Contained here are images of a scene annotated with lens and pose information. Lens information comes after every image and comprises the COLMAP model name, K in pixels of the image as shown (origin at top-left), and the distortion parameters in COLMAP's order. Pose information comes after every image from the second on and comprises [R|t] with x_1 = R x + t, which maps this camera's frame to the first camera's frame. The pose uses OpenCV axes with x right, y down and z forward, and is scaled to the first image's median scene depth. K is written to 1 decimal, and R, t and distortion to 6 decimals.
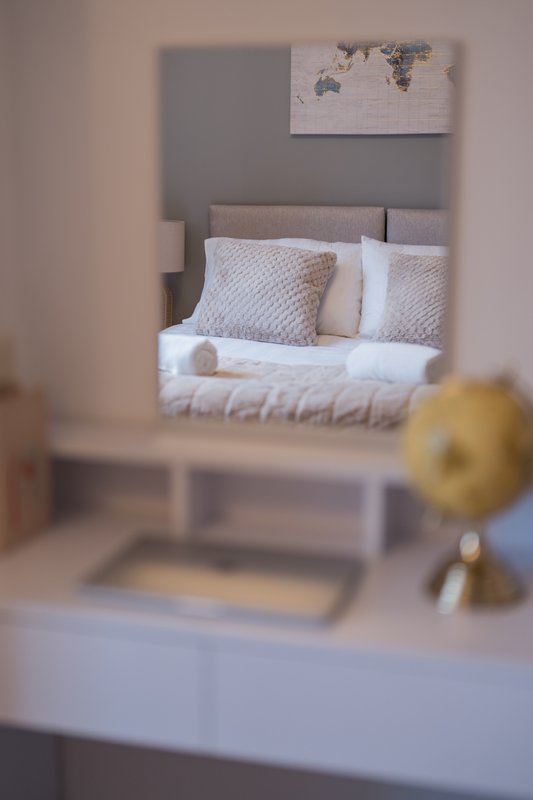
lens RADIAL K [[1162.3, 0, 266.5], [0, 1162.3, 400.0], [0, 0, 1]] dist [-0.001388, -0.021258]
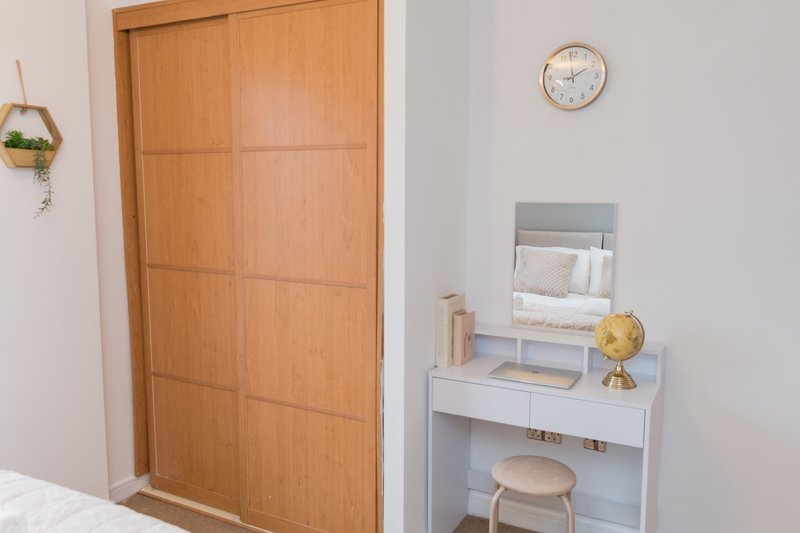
lens RADIAL K [[653.6, 0, 400.0], [0, 653.6, 266.5], [0, 0, 1]] dist [0.003848, -0.000838]
pose [[0.977768, 0.024817, -0.208218, -0.013654], [-0.042413, 0.995854, -0.080473, 0.008329], [0.205358, 0.087515, 0.974766, -0.335608]]
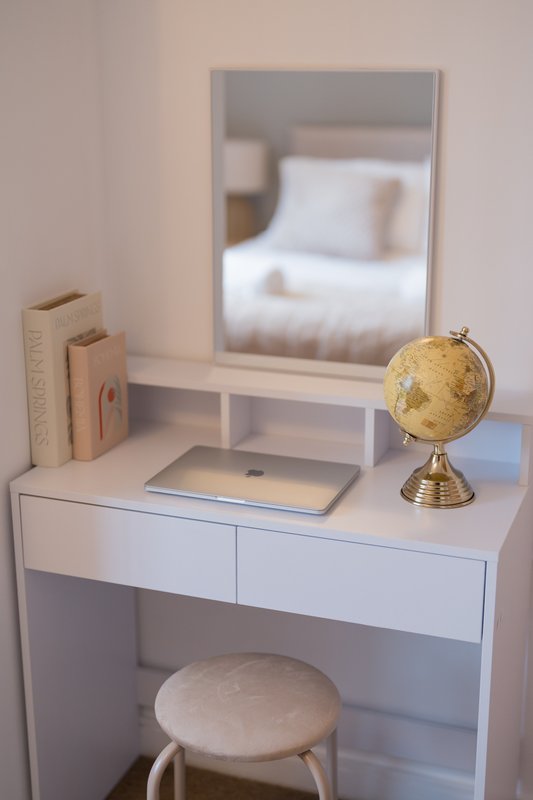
lens RADIAL K [[1201.0, 0, 266.5], [0, 1201.0, 400.0], [0, 0, 1]] dist [-0.000243, 0.038822]
pose [[0.996181, 0.017206, -0.085602, 0.040610], [-0.009320, 0.995744, 0.091686, -0.028656], [0.086815, -0.090538, 0.992102, -0.160403]]
